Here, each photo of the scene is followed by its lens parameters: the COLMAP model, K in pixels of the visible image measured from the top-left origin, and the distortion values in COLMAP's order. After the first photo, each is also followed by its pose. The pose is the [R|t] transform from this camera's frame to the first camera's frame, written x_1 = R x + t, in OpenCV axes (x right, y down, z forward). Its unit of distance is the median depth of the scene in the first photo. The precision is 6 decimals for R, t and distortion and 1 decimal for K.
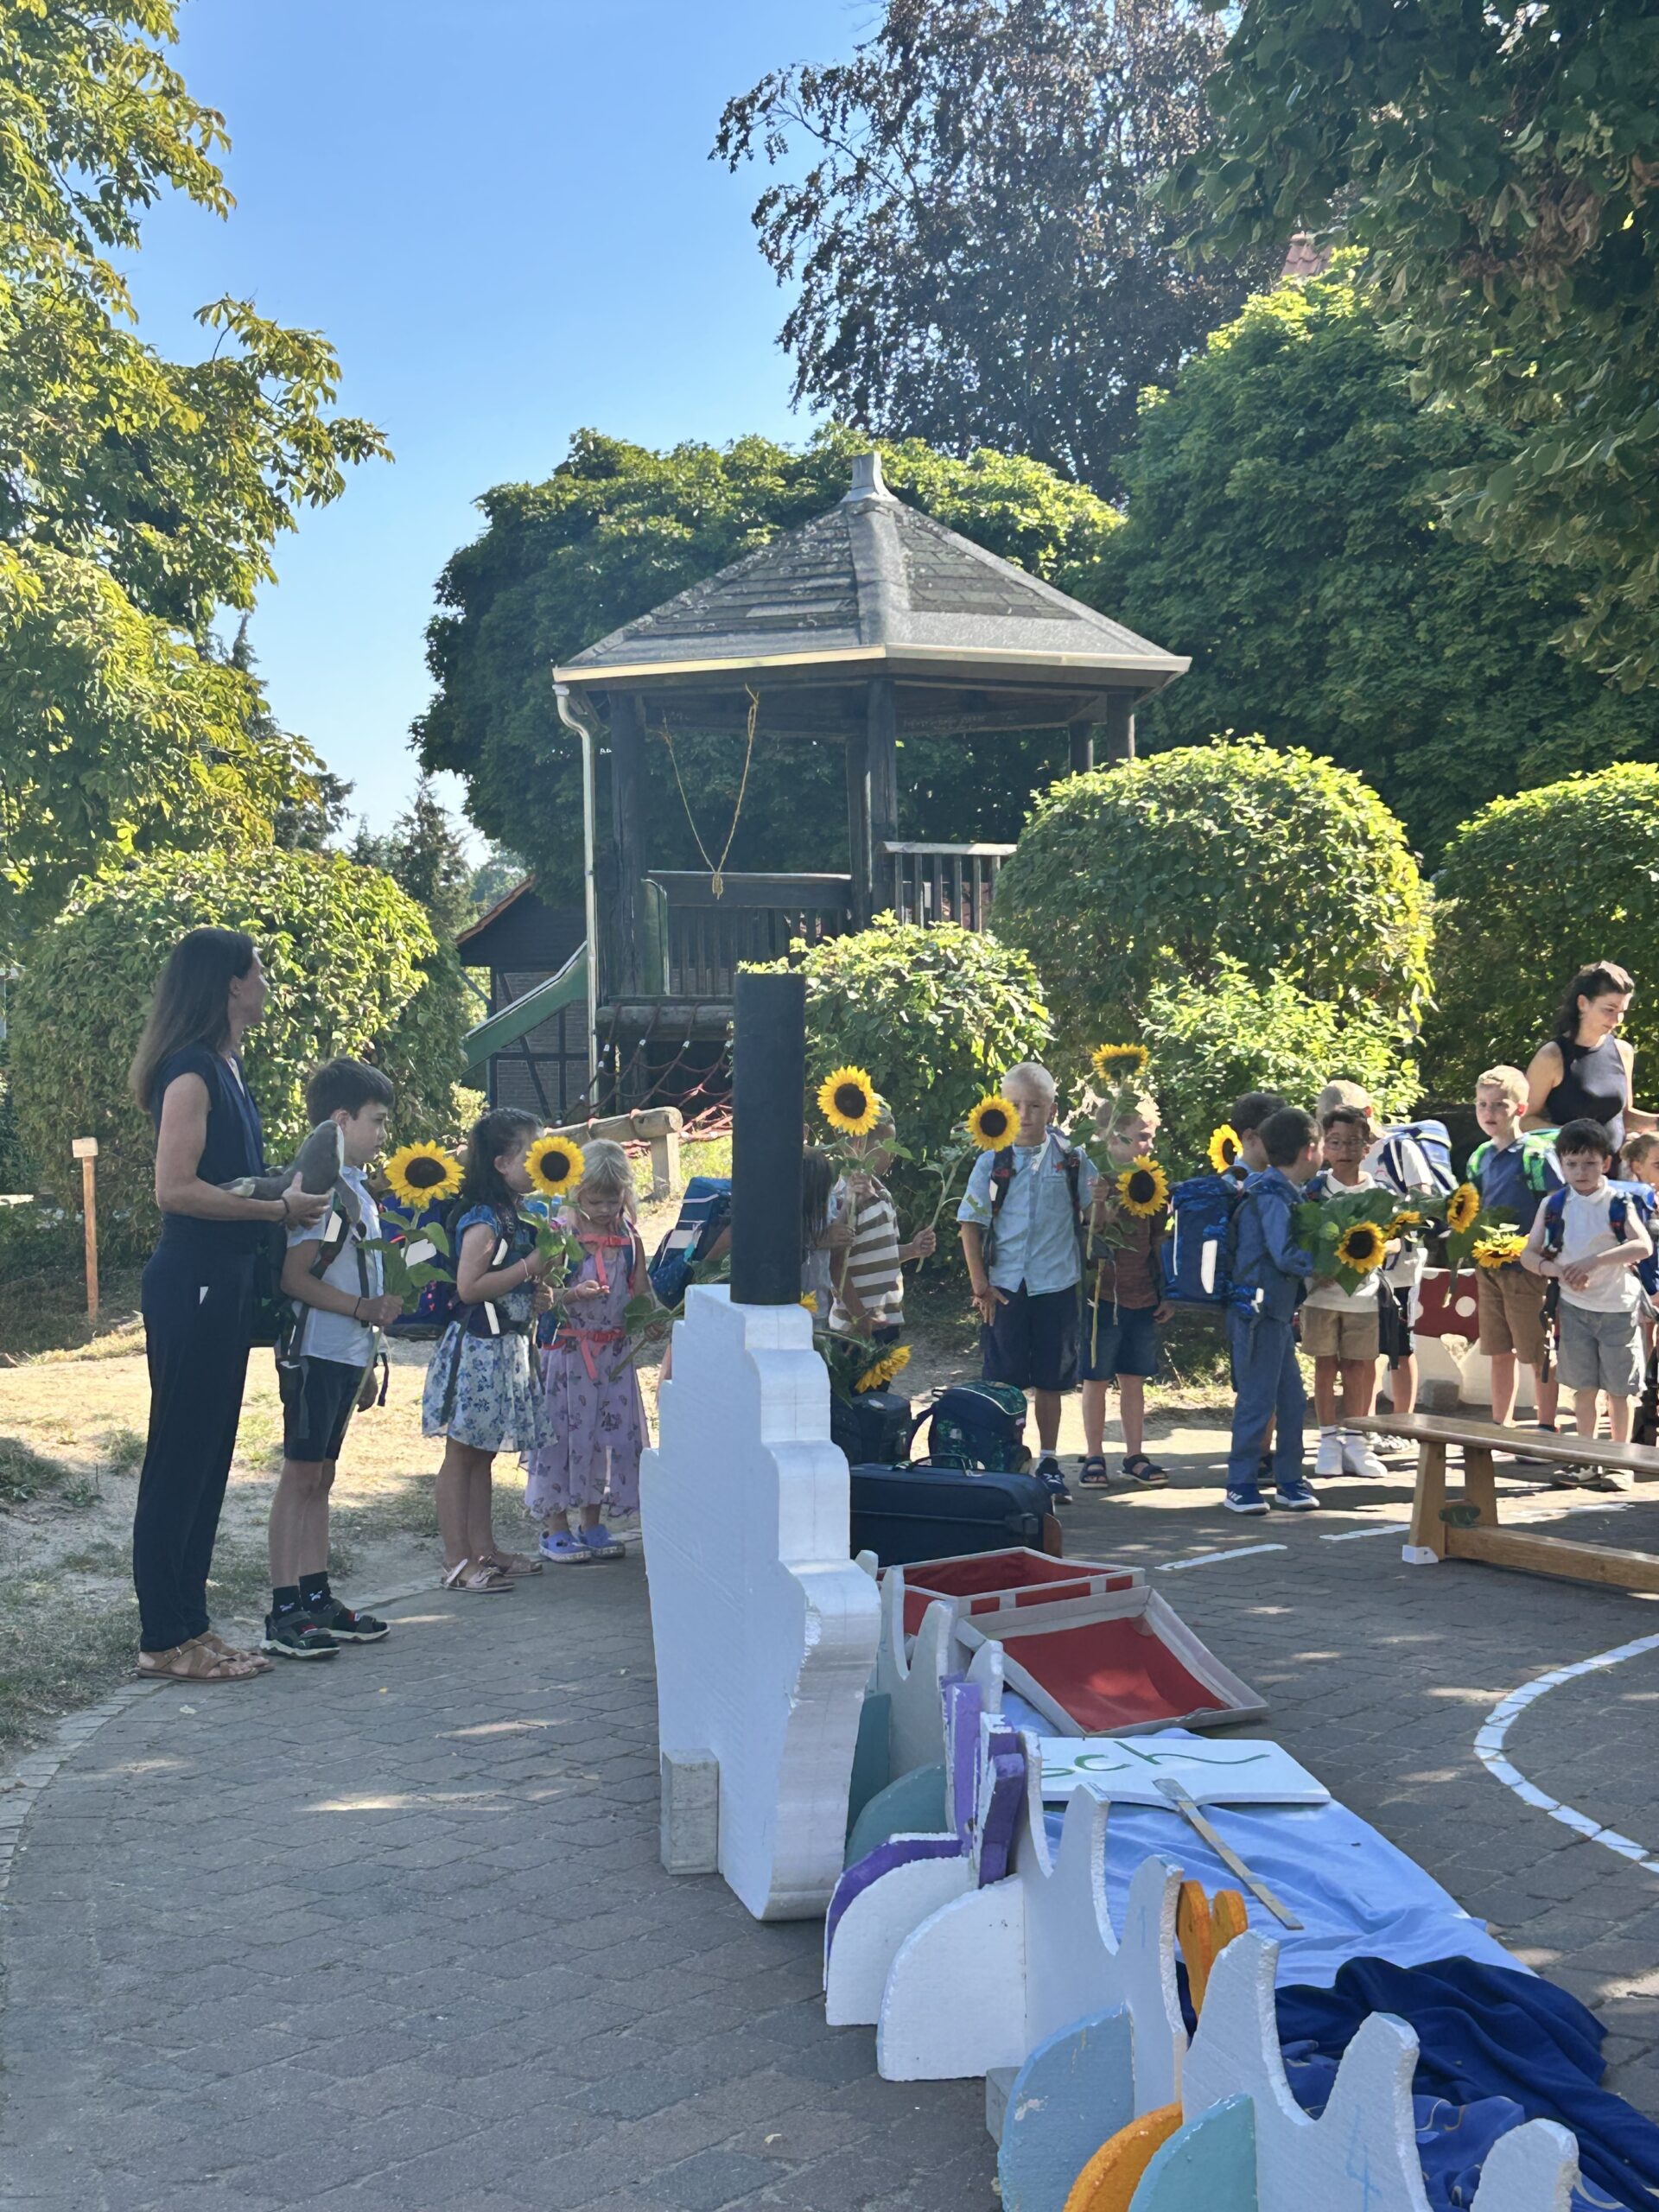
lens RADIAL K [[3364.7, 0, 824.7], [0, 3364.7, 1114.1], [0, 0, 1]] dist [0.139219, 0.000000]
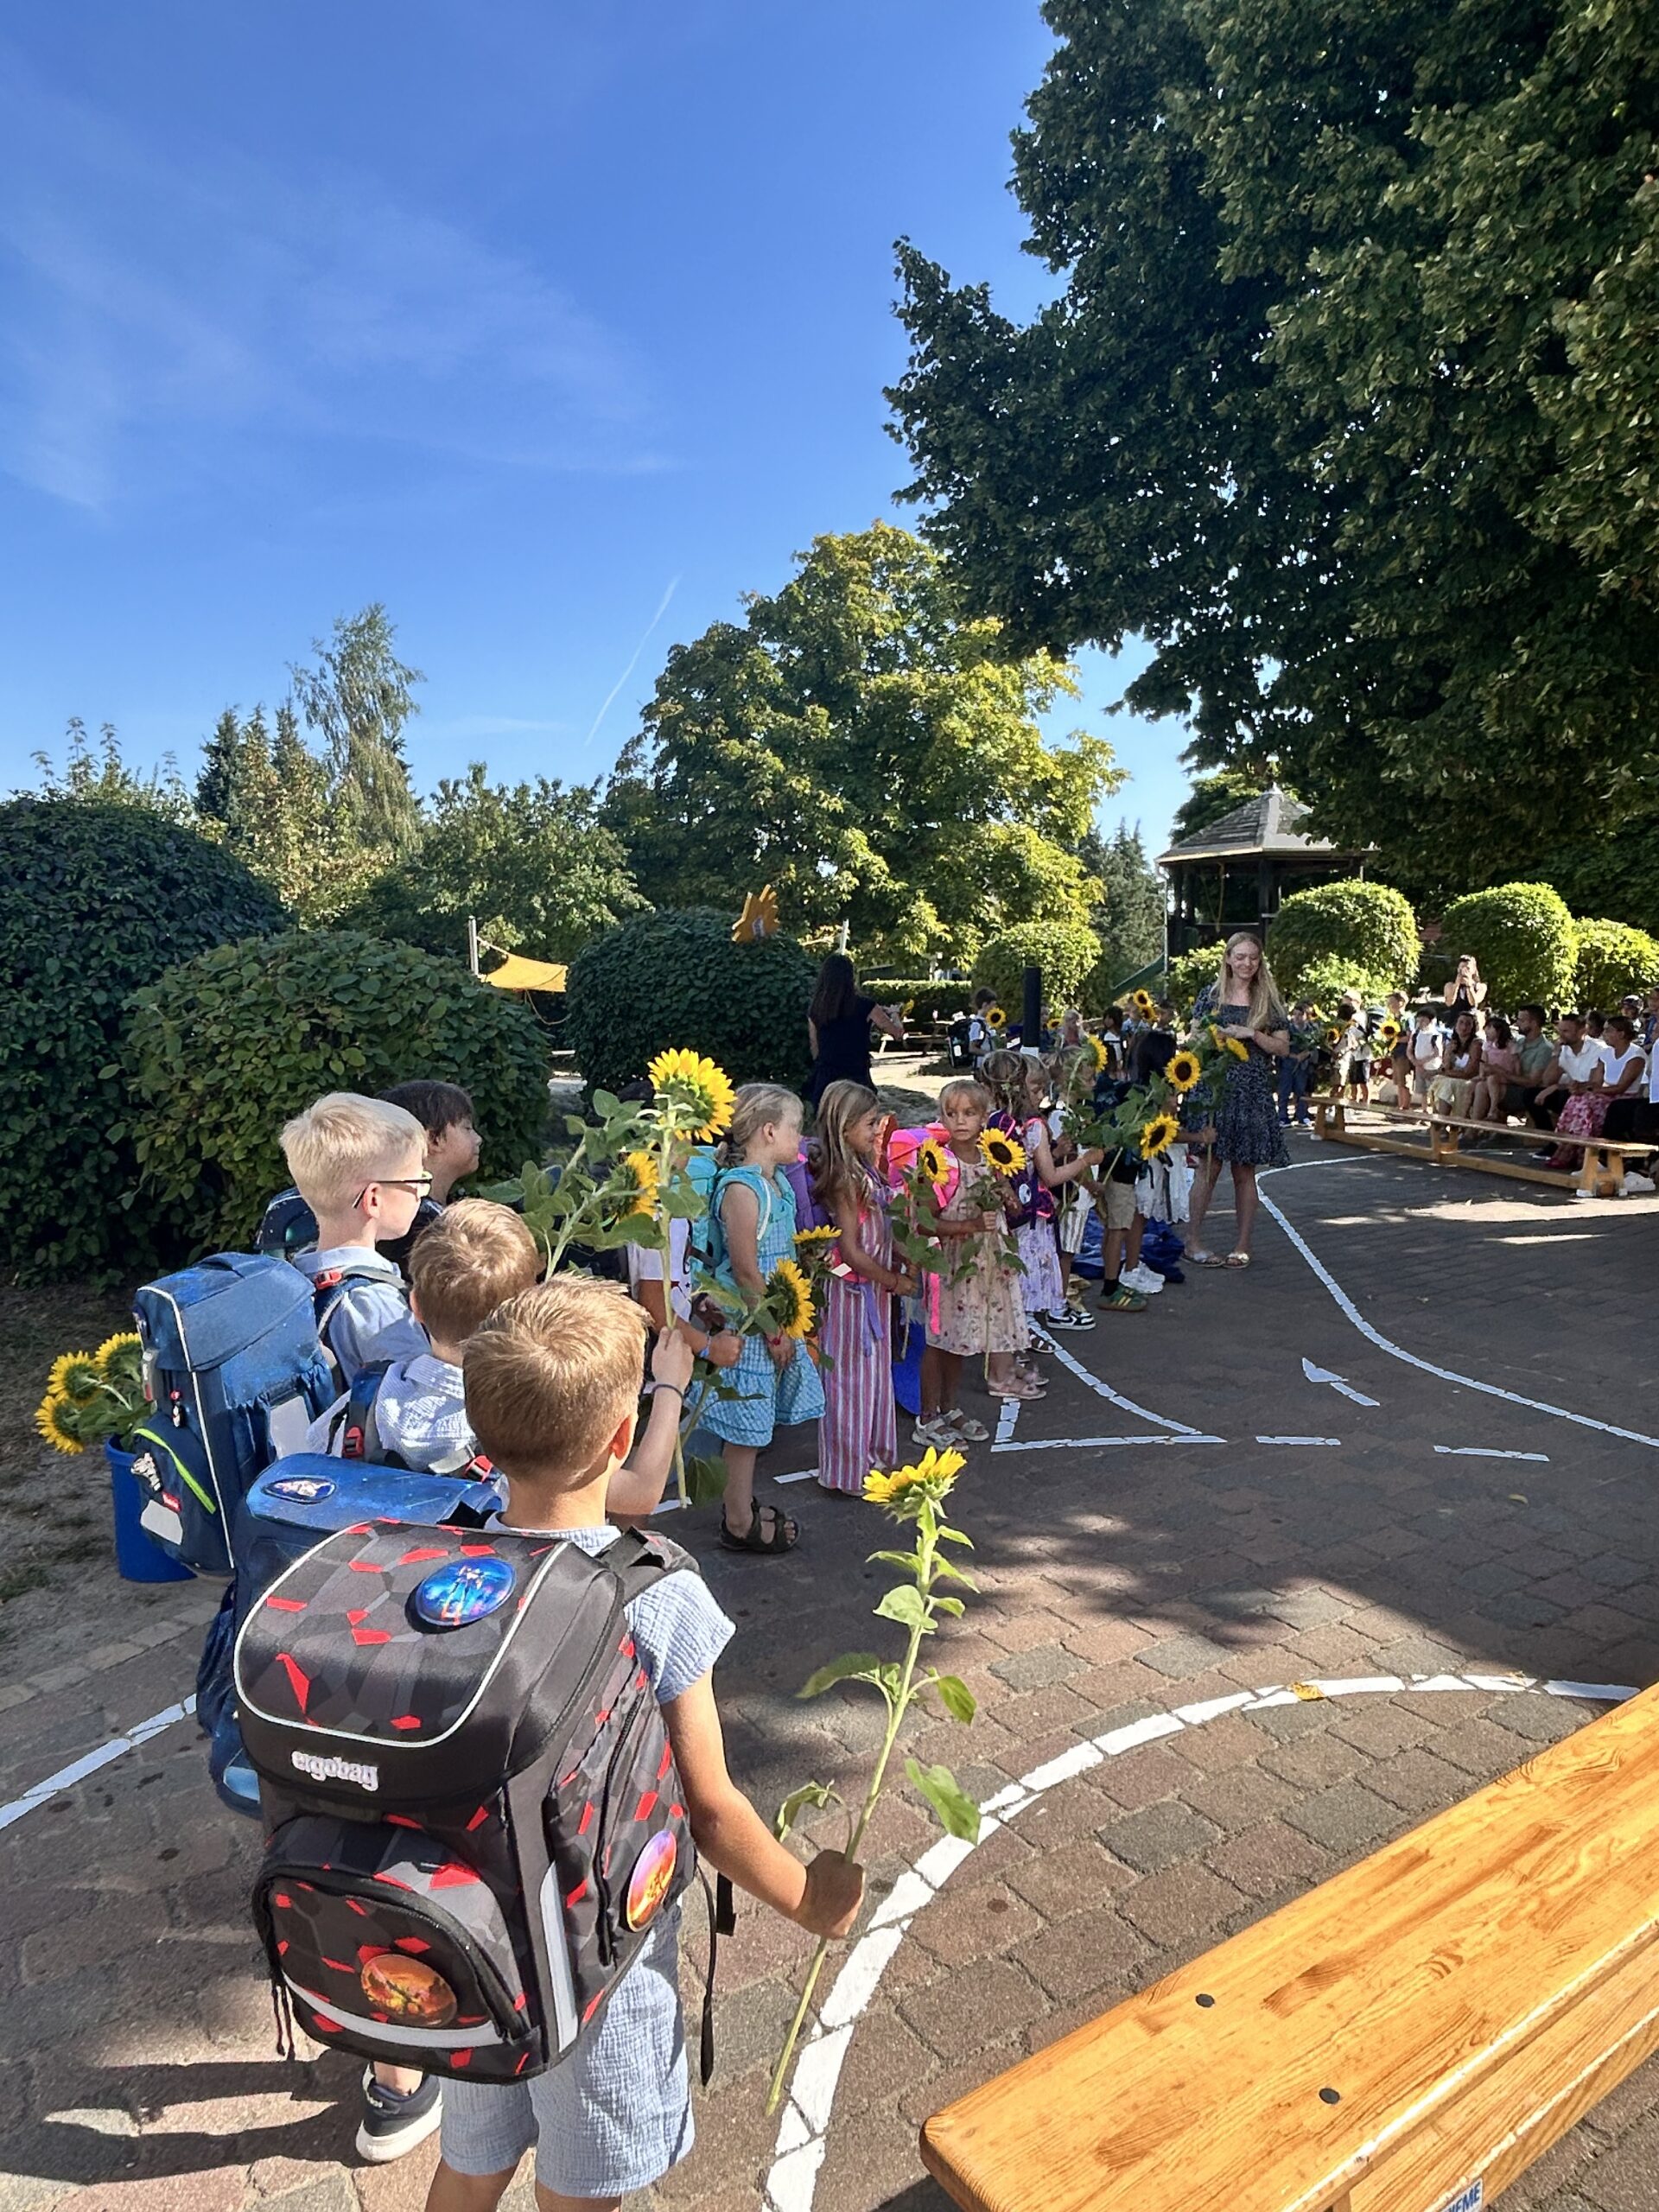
lens RADIAL K [[1318.7, 0, 838.3], [0, 1318.7, 1106.9], [0, 0, 1]] dist [-0.003420, 0.000355]
pose [[0.915800, 0.034548, -0.400146, 0.091366], [-0.005817, 0.997330, 0.072795, 0.003088], [0.401593, -0.064338, 0.913556, -0.128302]]
